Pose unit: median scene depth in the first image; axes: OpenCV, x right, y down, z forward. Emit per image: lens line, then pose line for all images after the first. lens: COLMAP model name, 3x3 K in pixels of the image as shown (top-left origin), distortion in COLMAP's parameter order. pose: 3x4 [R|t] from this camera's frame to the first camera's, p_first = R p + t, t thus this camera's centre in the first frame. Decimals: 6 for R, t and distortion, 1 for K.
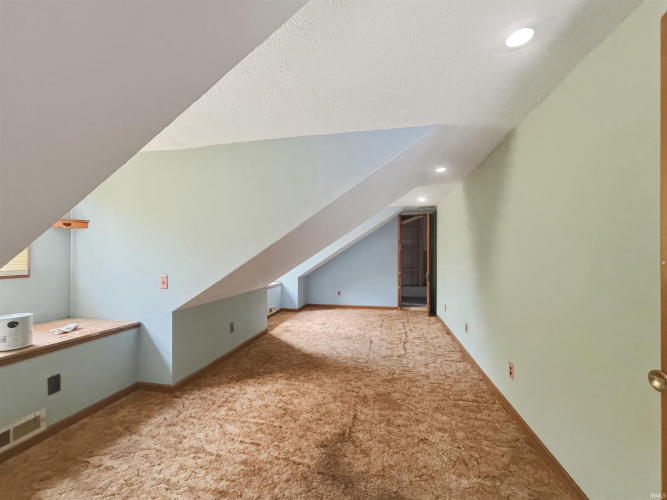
lens RADIAL K [[279.2, 0, 331.4], [0, 279.2, 253.2], [0, 0, 1]] dist [-0.004157, -0.000274]
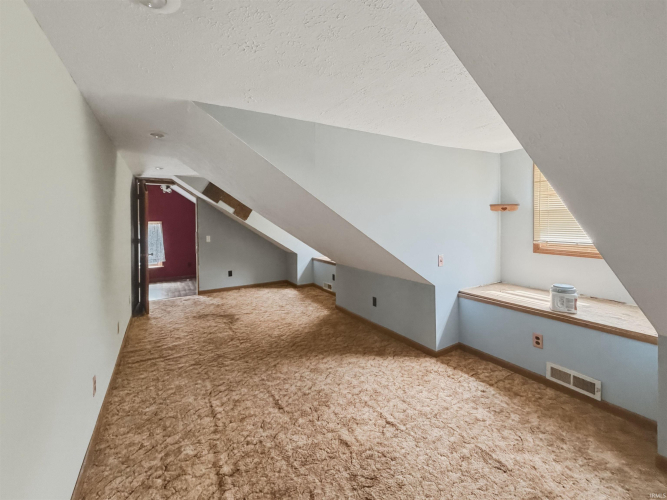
lens RADIAL K [[279.2, 0, 333.8], [0, 279.2, 250.7], [0, 0, 1]] dist [-0.004157, -0.000274]
pose [[-0.730663, 0.093663, -0.676283, 0.425576], [0.019426, 0.992996, 0.116539, -0.053765], [0.682462, 0.072013, -0.727365, 1.520088]]
